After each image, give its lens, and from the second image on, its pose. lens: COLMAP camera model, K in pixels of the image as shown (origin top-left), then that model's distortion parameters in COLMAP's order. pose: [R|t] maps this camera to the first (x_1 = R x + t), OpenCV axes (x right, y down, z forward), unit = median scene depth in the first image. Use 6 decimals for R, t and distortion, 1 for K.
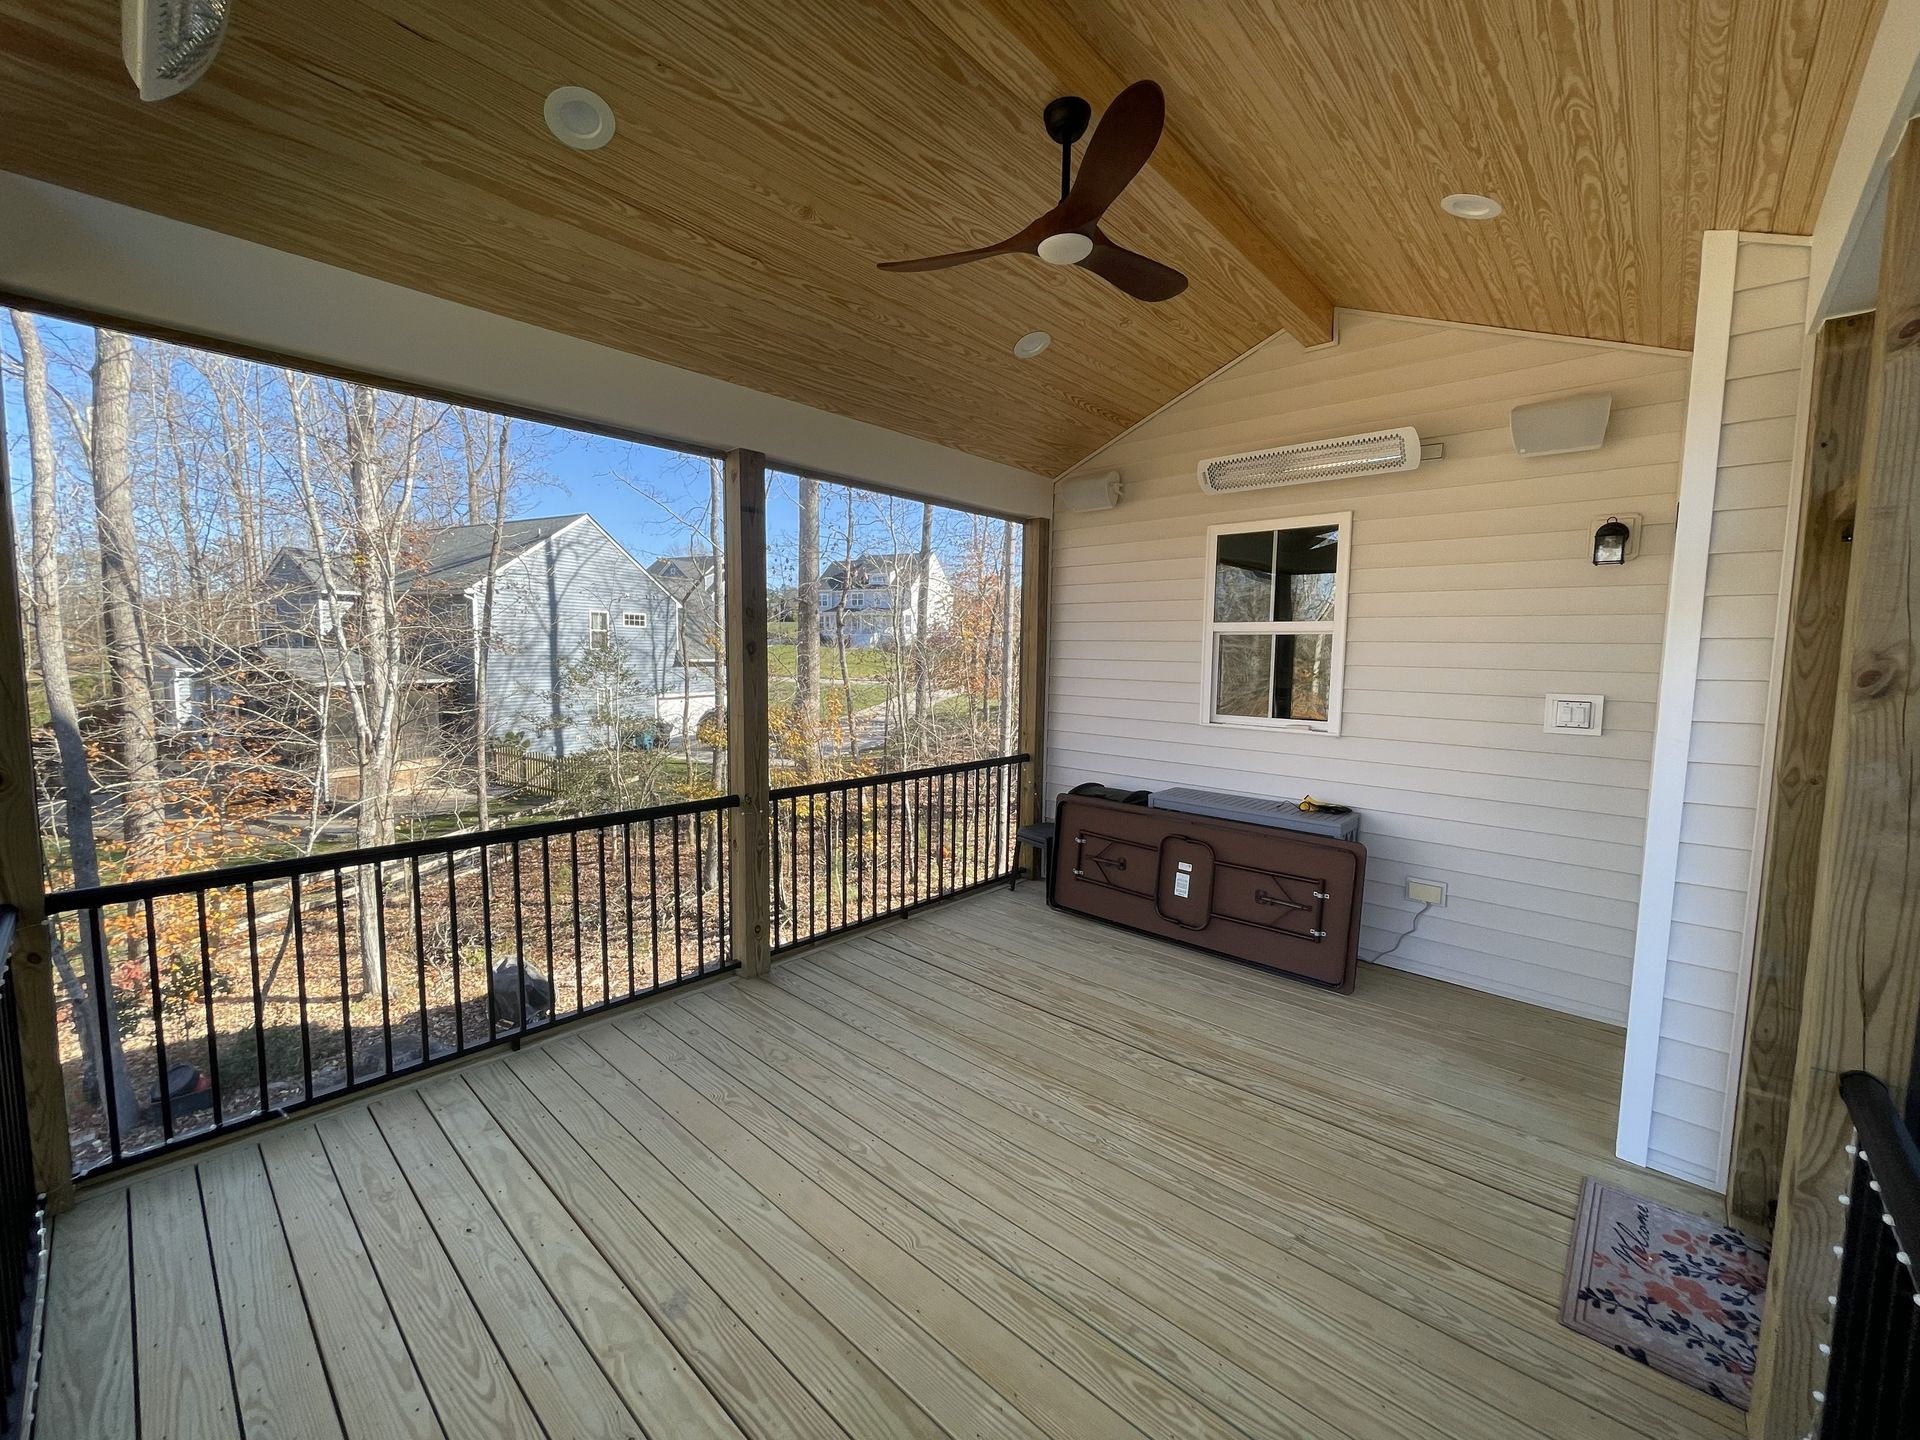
lens RADIAL K [[774.1, 0, 956.3], [0, 774.1, 715.2], [0, 0, 1]] dist [-0.002571, 0.000325]
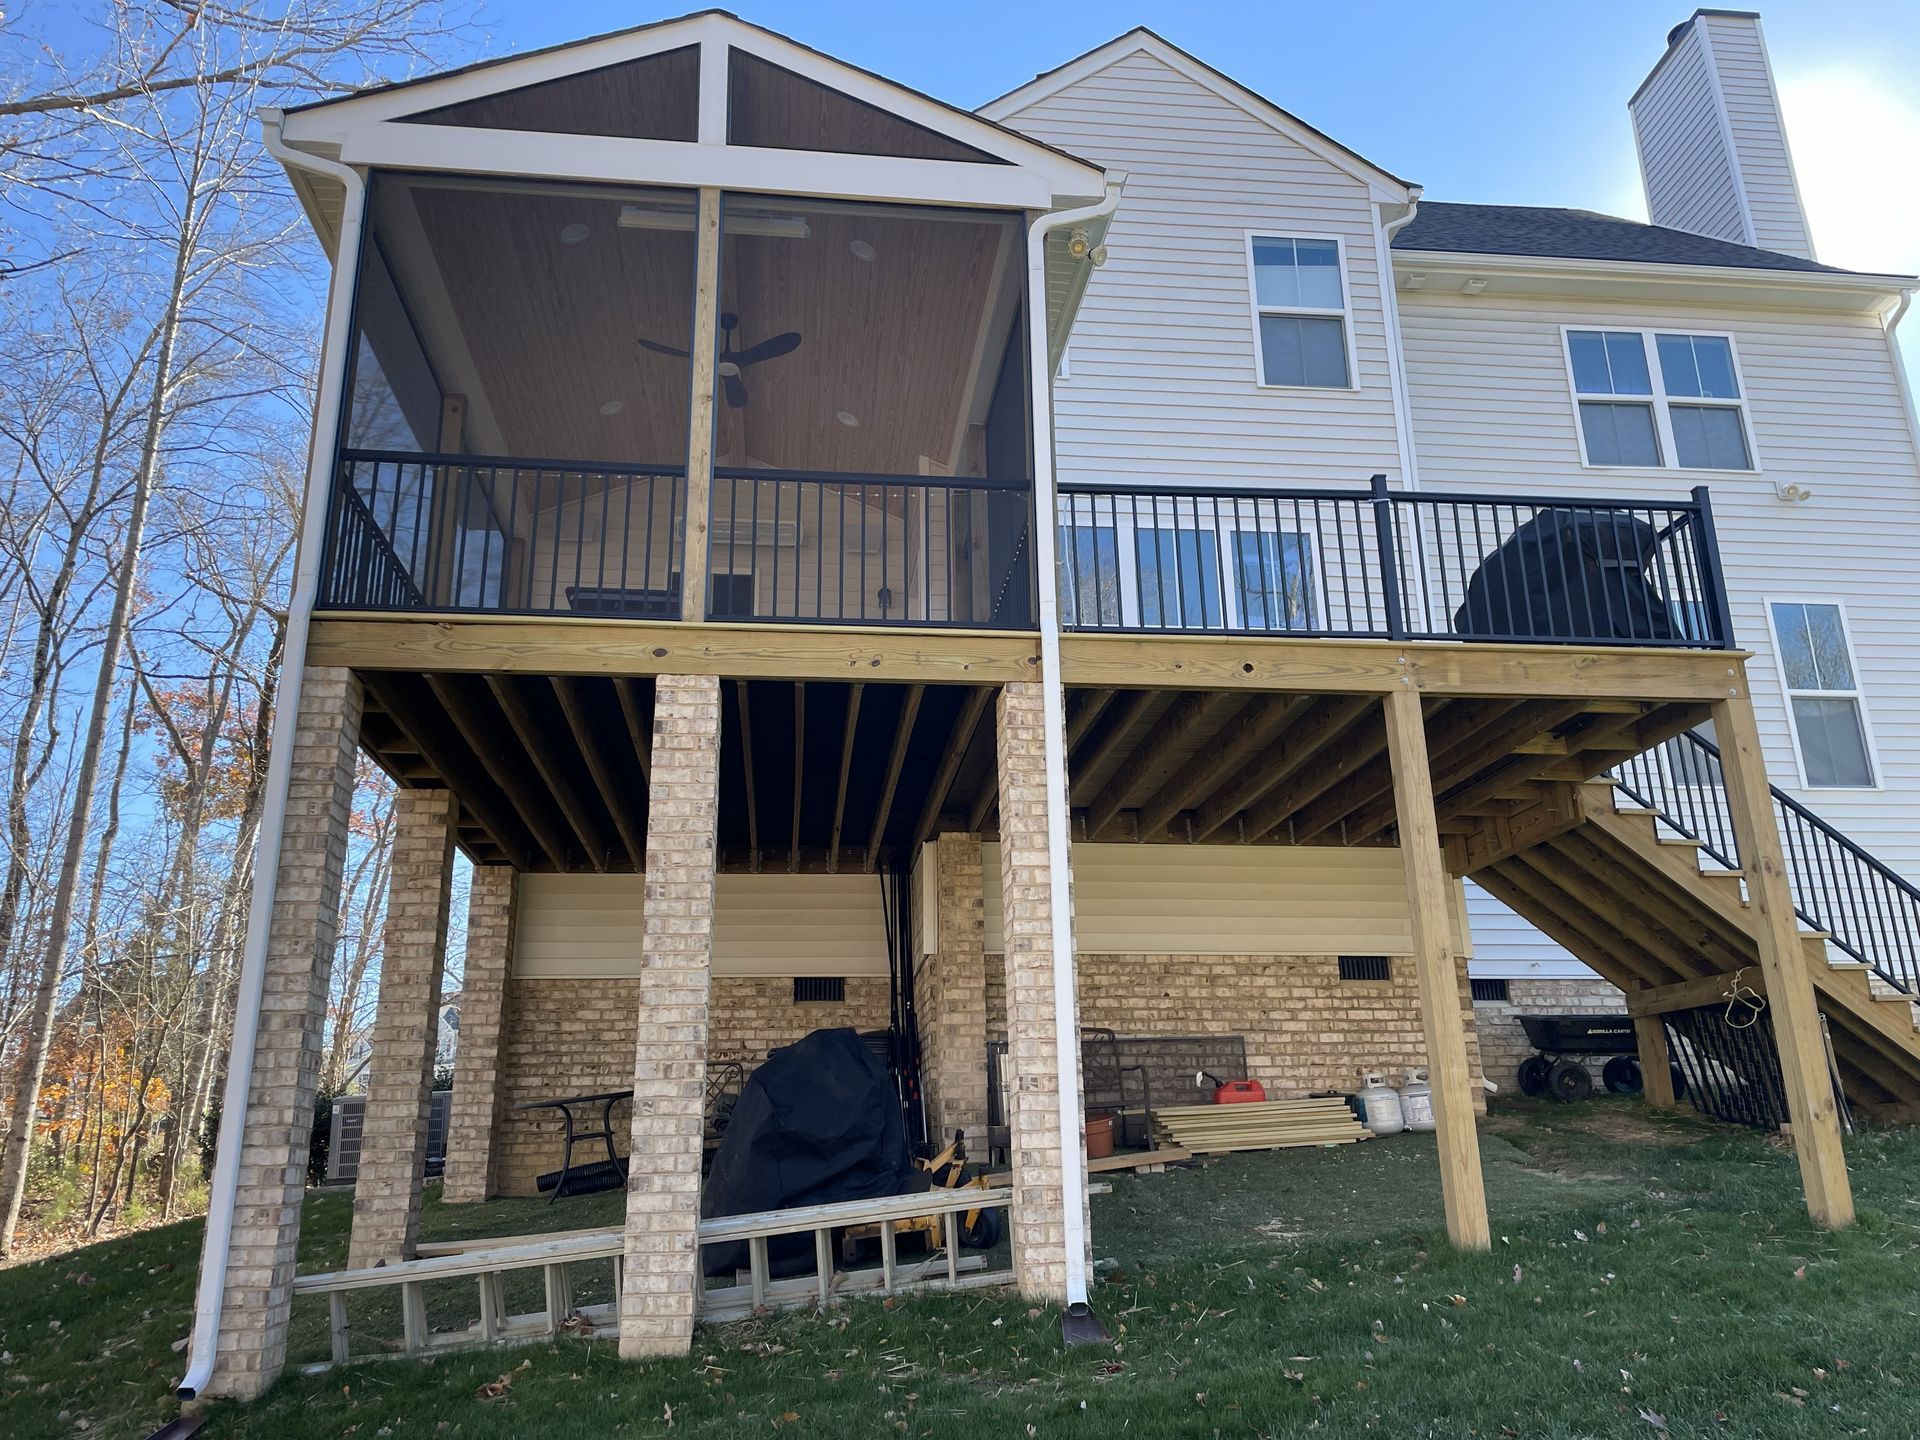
lens RADIAL K [[1446.4, 0, 962.9], [0, 1446.4, 694.2], [0, 0, 1]] dist [0.099398, -0.143299]
pose [[0.649749, 0.219988, 0.727620, -1.496939], [0.089356, 0.928468, -0.360505, 1.221774], [-0.754878, 0.299255, 0.583614, -1.117166]]
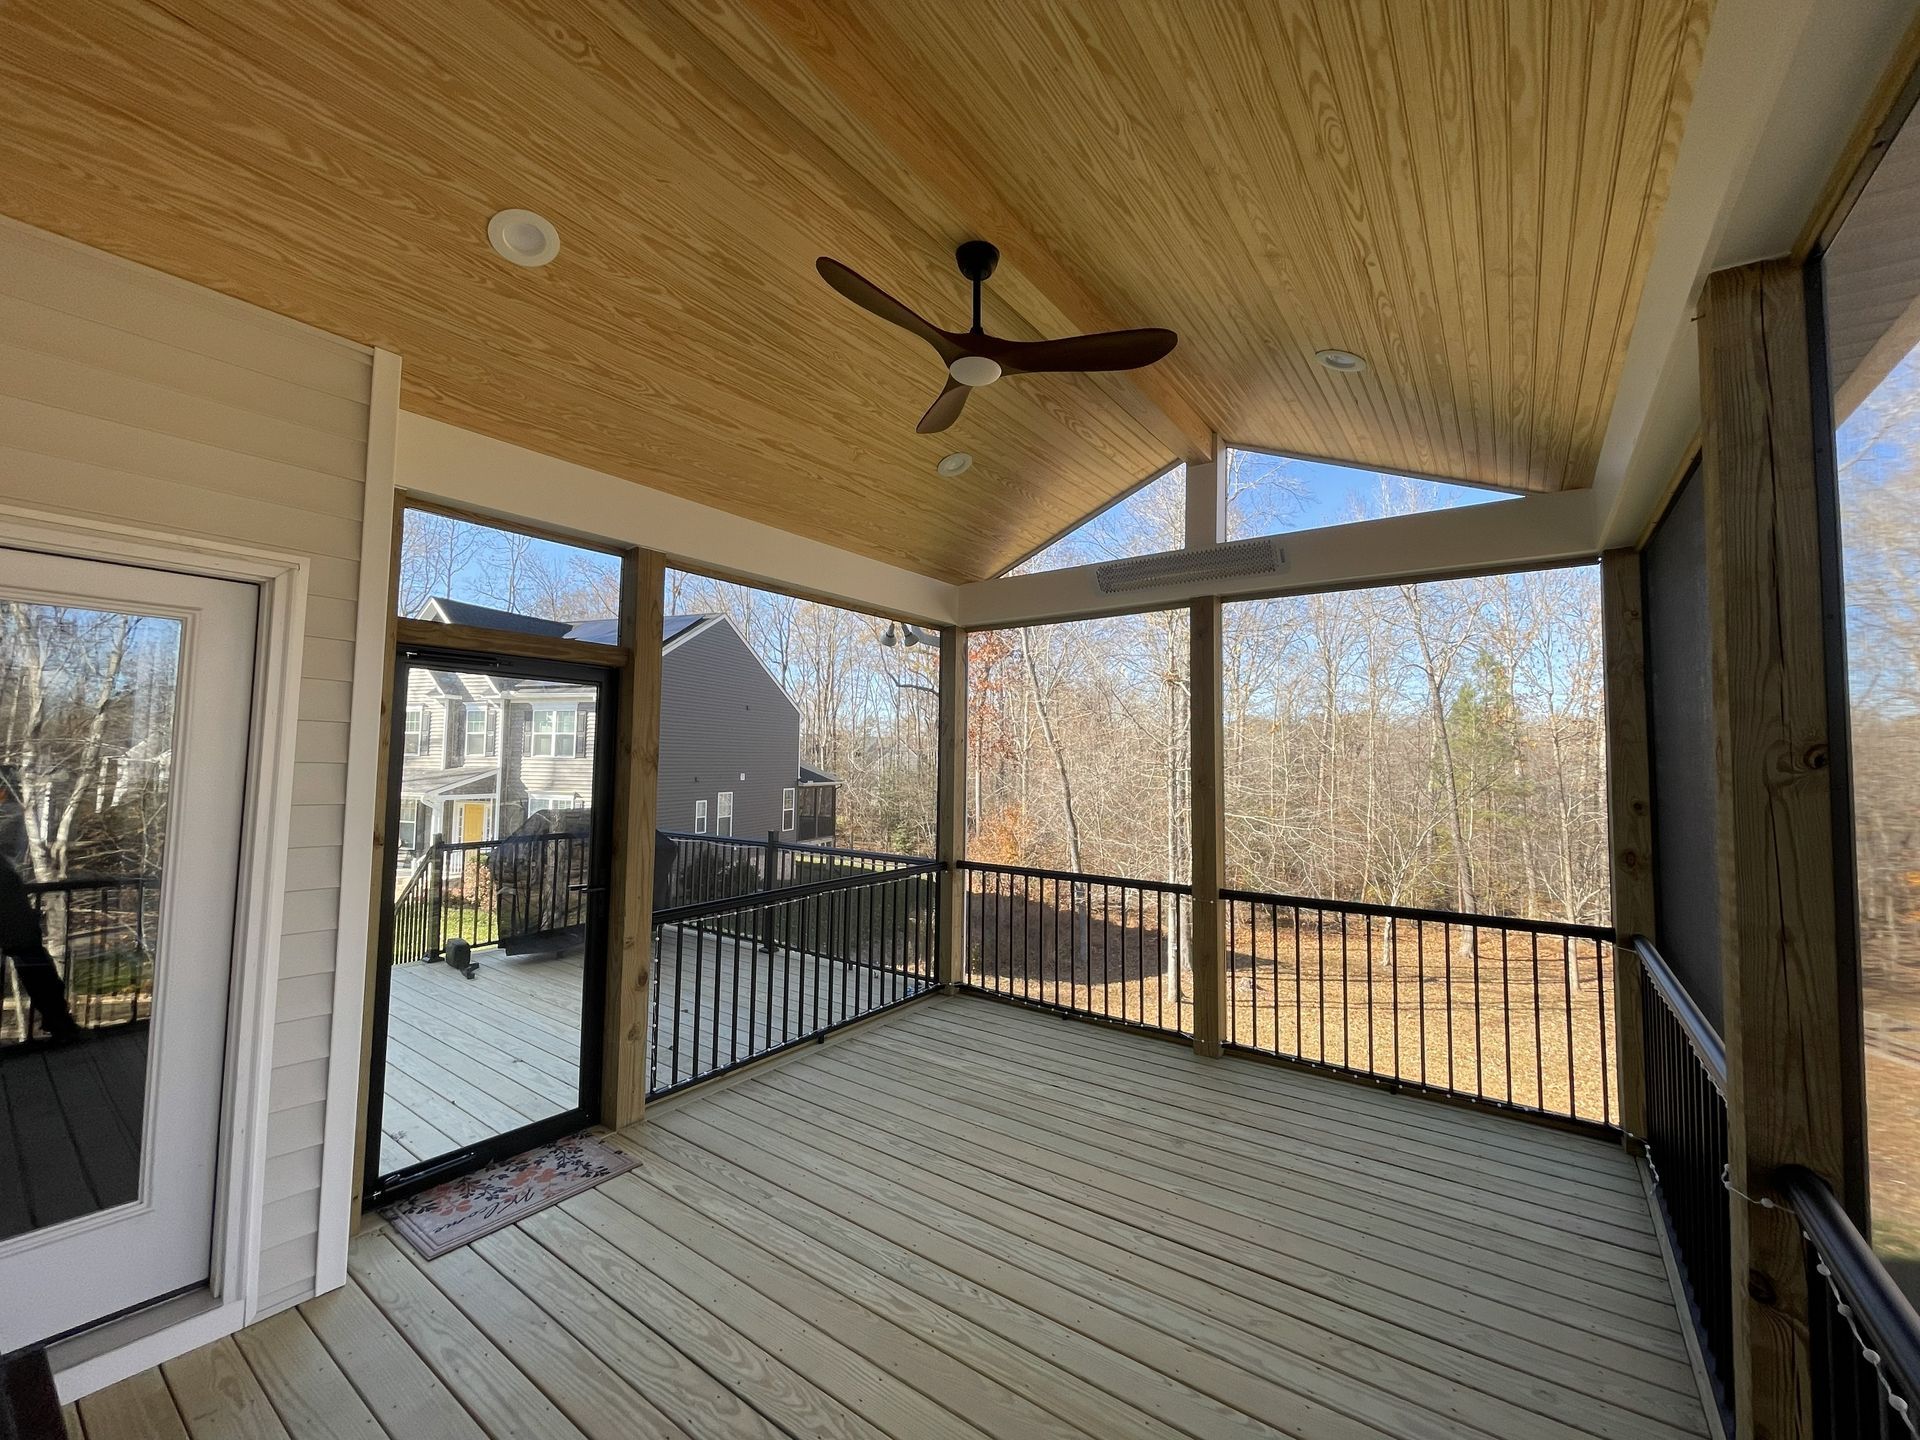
lens RADIAL K [[771.7, 0, 953.6], [0, 771.7, 712.2], [0, 0, 1]] dist [-0.004135, 0.000052]
pose [[-0.993535, -0.030336, -0.109396, 0.176022], [-0.032677, 0.999272, 0.019668, -0.102151], [0.108719, 0.023115, -0.993804, 1.343167]]
